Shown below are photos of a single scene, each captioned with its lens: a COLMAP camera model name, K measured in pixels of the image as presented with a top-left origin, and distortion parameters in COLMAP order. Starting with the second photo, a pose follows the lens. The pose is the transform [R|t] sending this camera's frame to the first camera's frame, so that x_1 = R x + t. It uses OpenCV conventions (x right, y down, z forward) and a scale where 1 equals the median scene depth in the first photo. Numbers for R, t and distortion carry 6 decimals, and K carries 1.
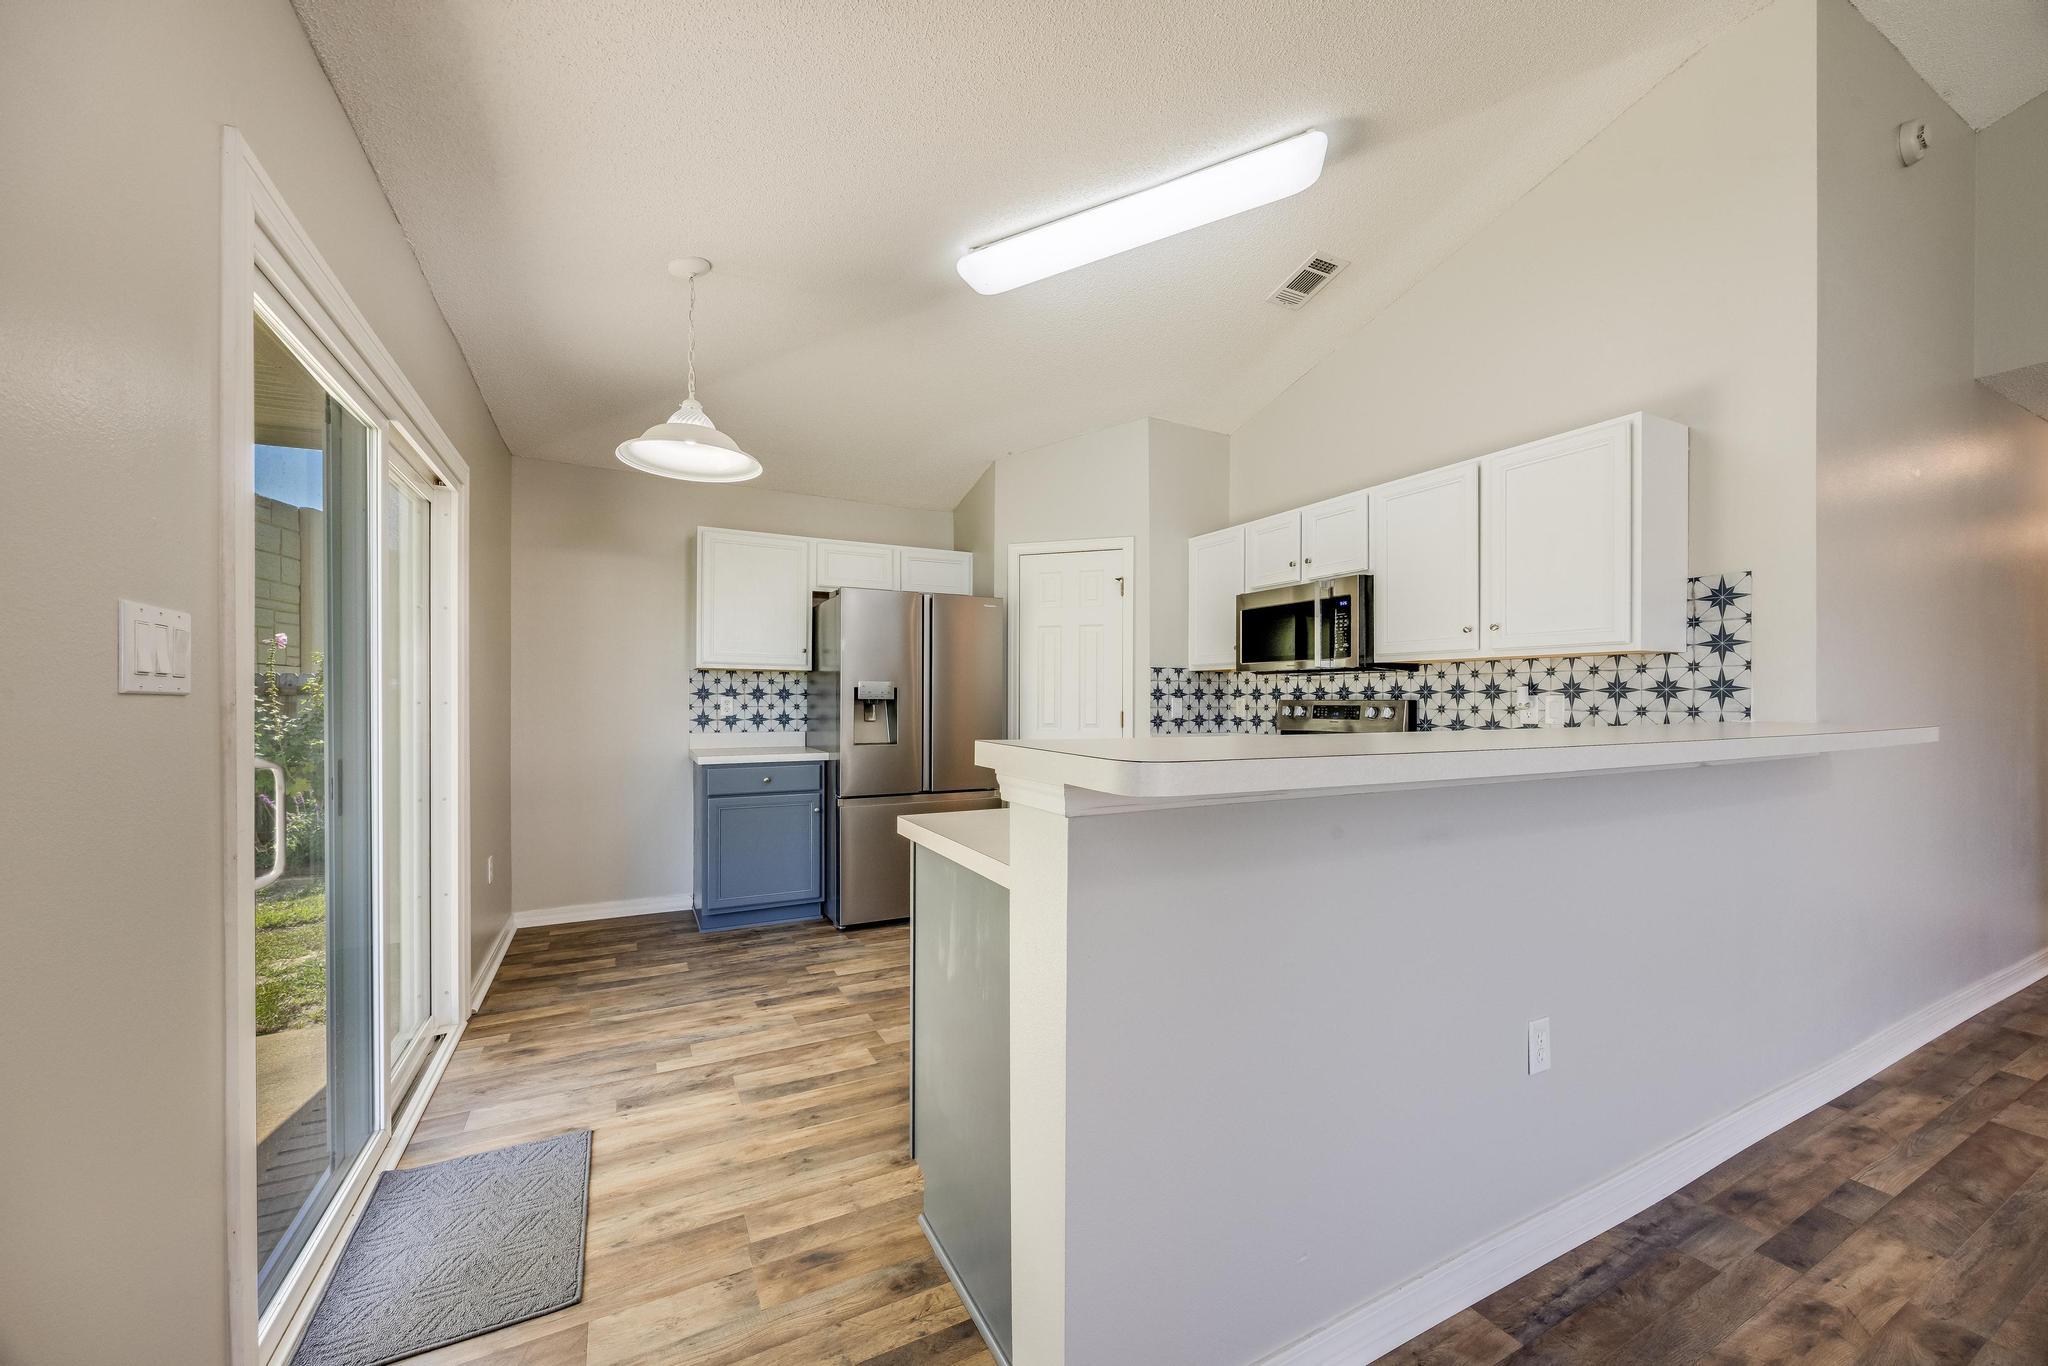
lens RADIAL K [[770.9, 0, 1018.7], [0, 770.9, 699.5], [0, 0, 1]] dist [0.000059, 0.000084]
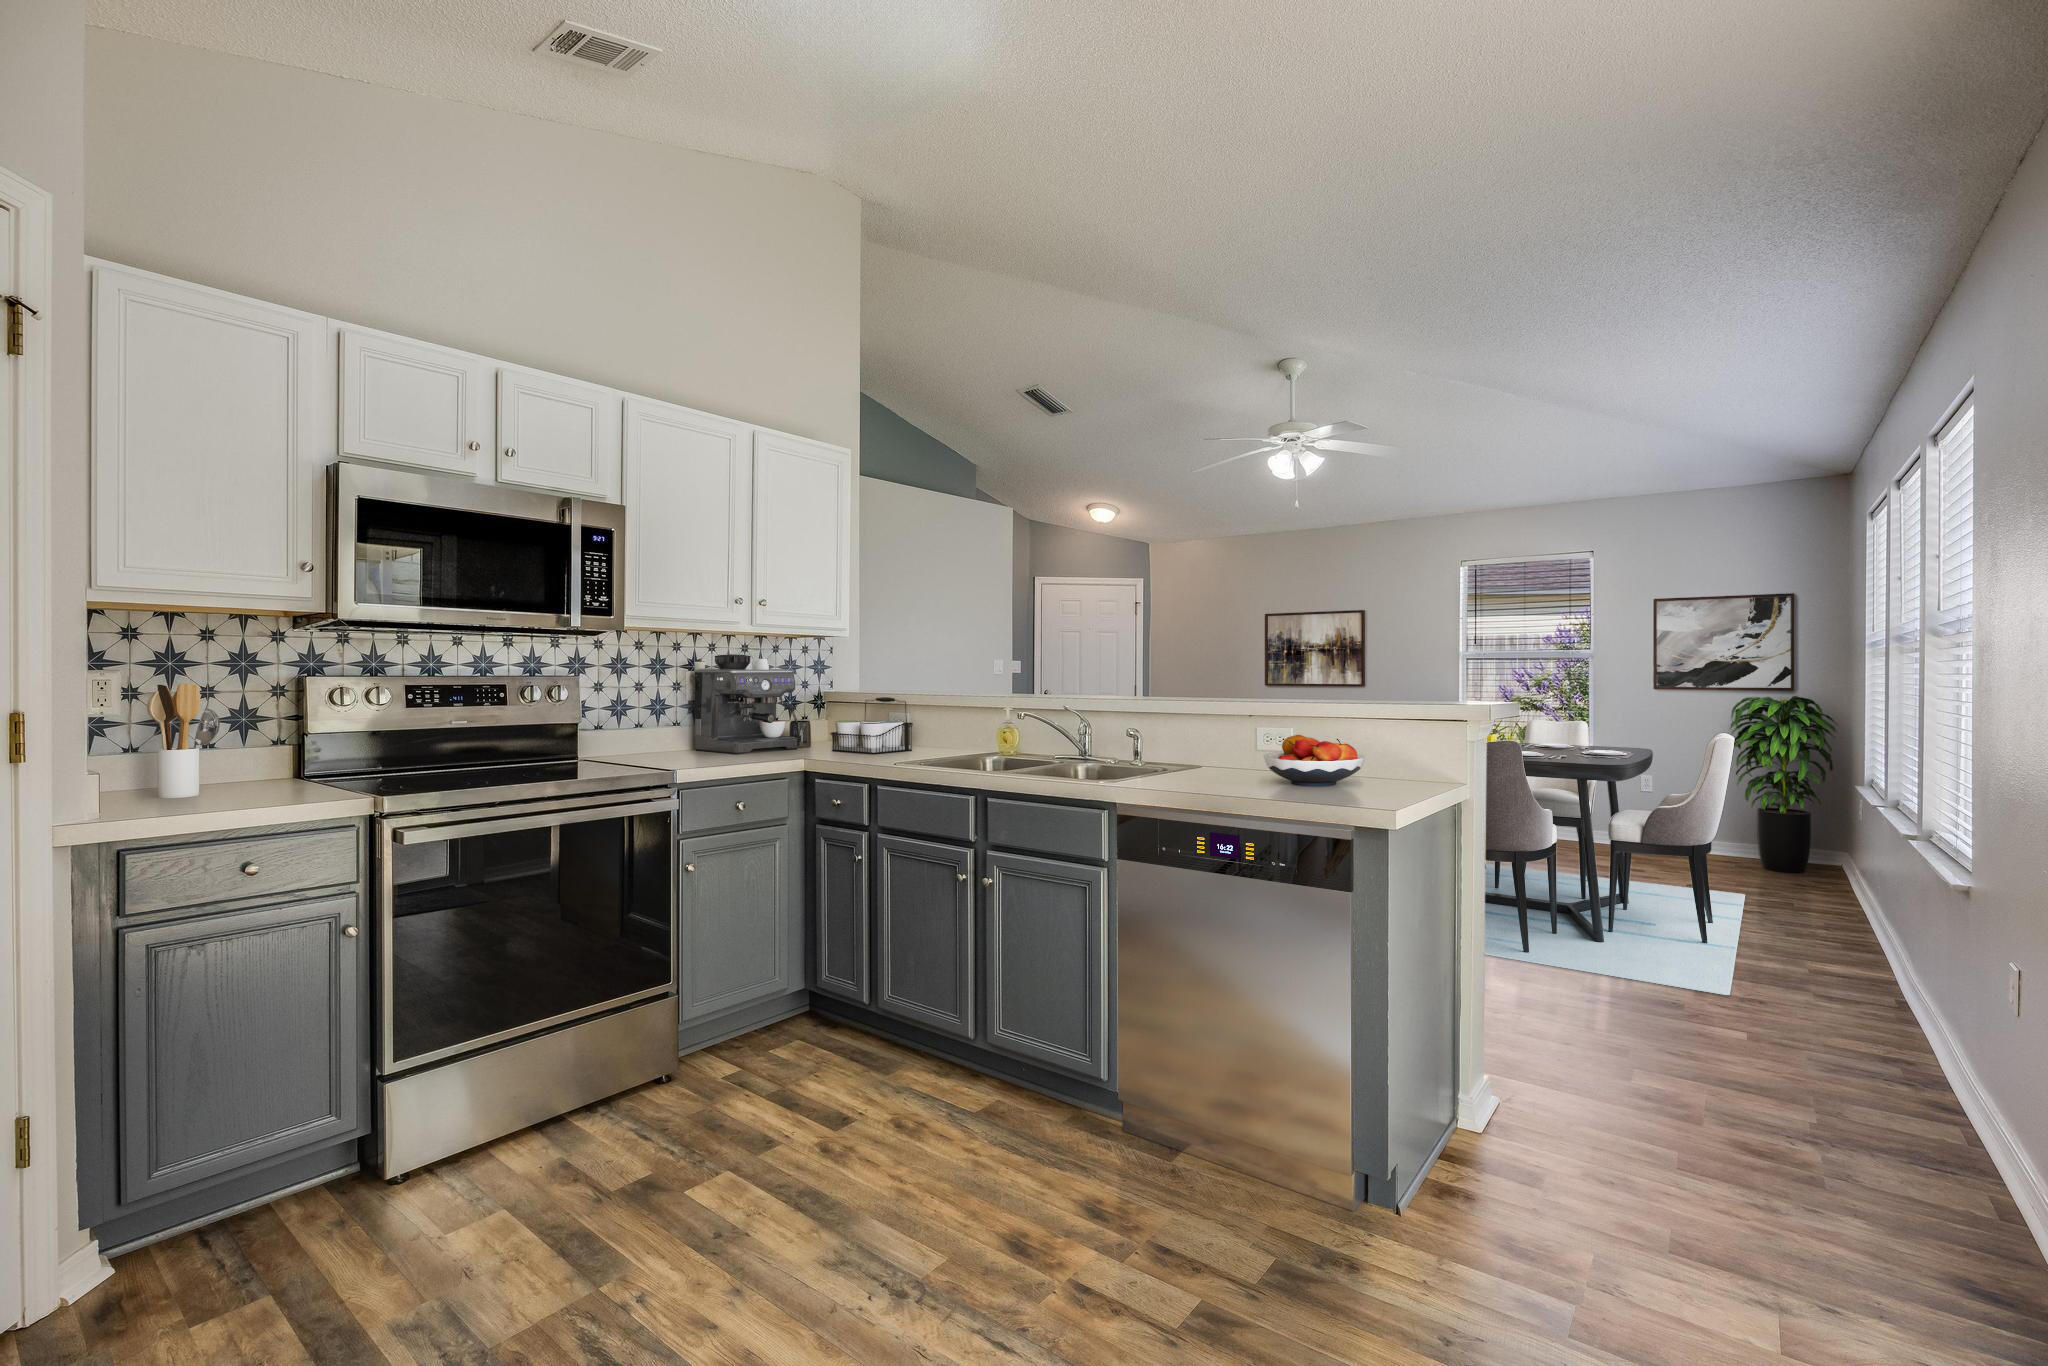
lens RADIAL K [[912.6, 0, 1046.2], [0, 912.6, 676.1], [0, 0, 1]] dist [-0.013457, 0.001543]
pose [[-0.434811, -0.000877, 0.900521, -0.426699], [0.002000, 0.999996, 0.001939, -0.000077], [-0.900520, 0.002644, -0.434807, 0.842123]]
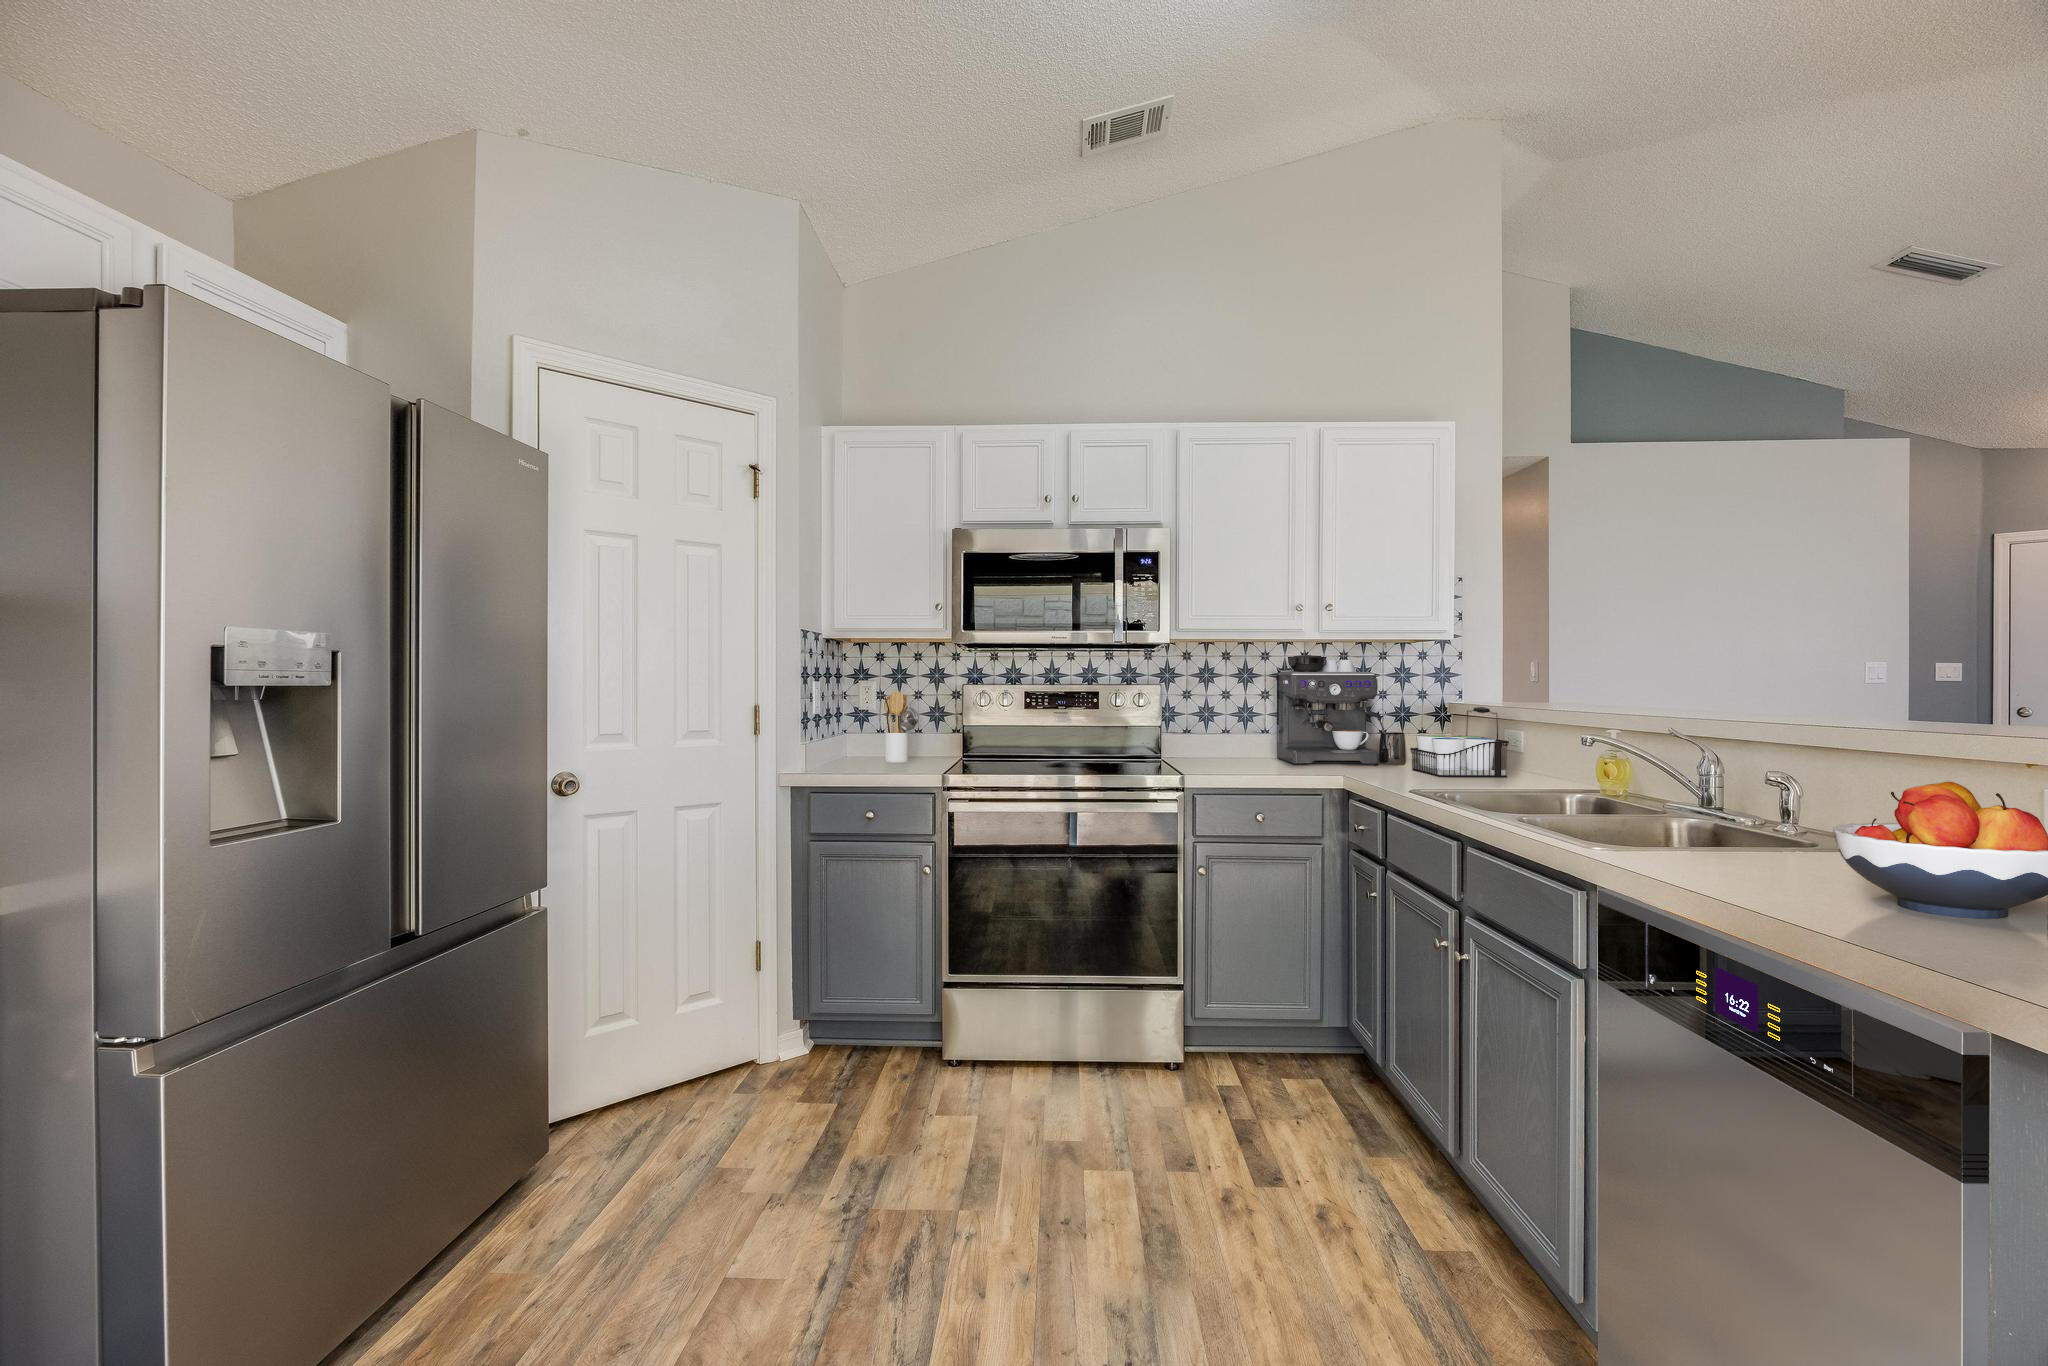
lens RADIAL K [[861.1, 0, 1026.4], [0, 861.1, 683.5], [0, 0, 1]] dist [-0.014075, -0.000319]
pose [[0.488962, 0.000313, 0.872305, -0.340790], [0.001690, 0.999998, -0.001307, 0.000381], [-0.872304, 0.002113, 0.488960, 0.576179]]
